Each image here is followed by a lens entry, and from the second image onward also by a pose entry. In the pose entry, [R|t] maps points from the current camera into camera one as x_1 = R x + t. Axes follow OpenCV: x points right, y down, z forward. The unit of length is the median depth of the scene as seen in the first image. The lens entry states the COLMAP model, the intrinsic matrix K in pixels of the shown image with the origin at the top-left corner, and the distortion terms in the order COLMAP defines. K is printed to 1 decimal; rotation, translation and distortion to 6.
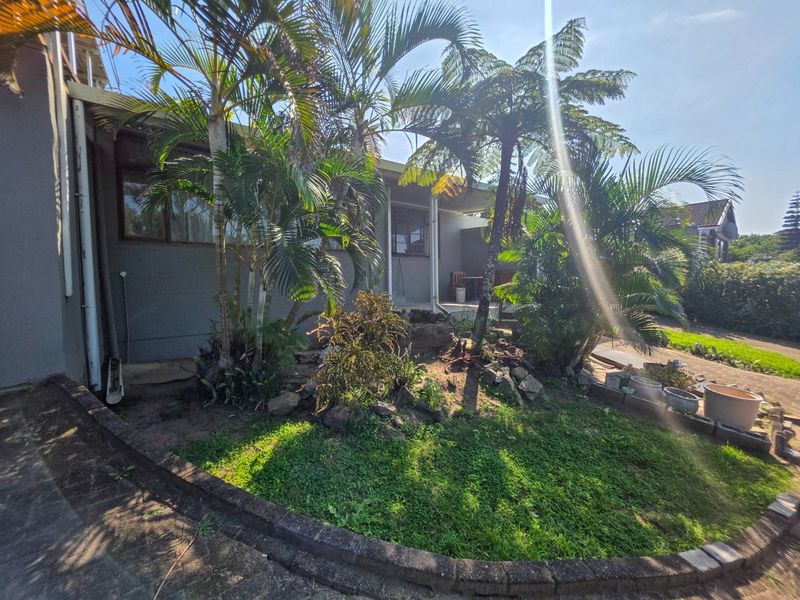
lens RADIAL K [[332.3, 0, 400.0], [0, 332.3, 300.0], [0, 0, 1]] dist [-0.000719, 0.000232]
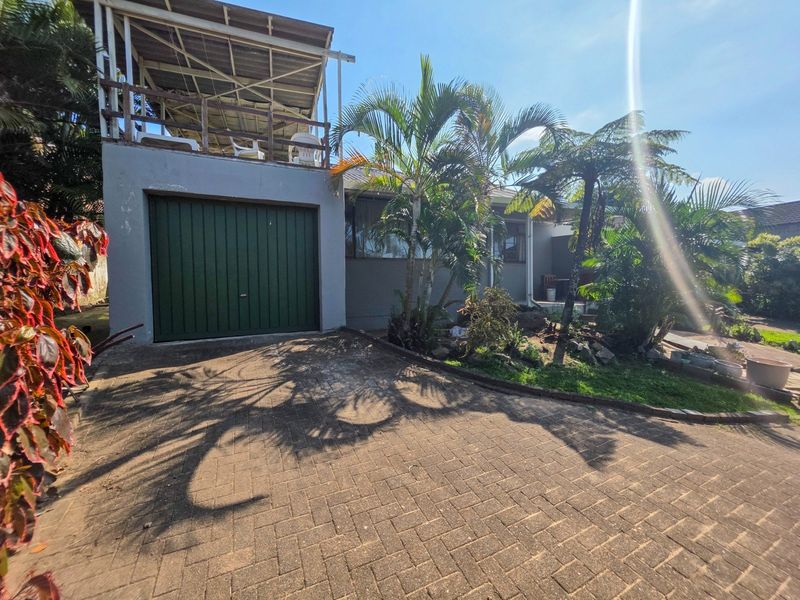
lens RADIAL K [[332.3, 0, 400.0], [0, 332.3, 300.0], [0, 0, 1]] dist [-0.000719, 0.000232]
pose [[0.970389, 0.006941, -0.241446, -0.111124], [-0.010826, 0.999832, -0.014768, 0.053109], [0.241303, 0.016944, 0.970302, -0.568417]]
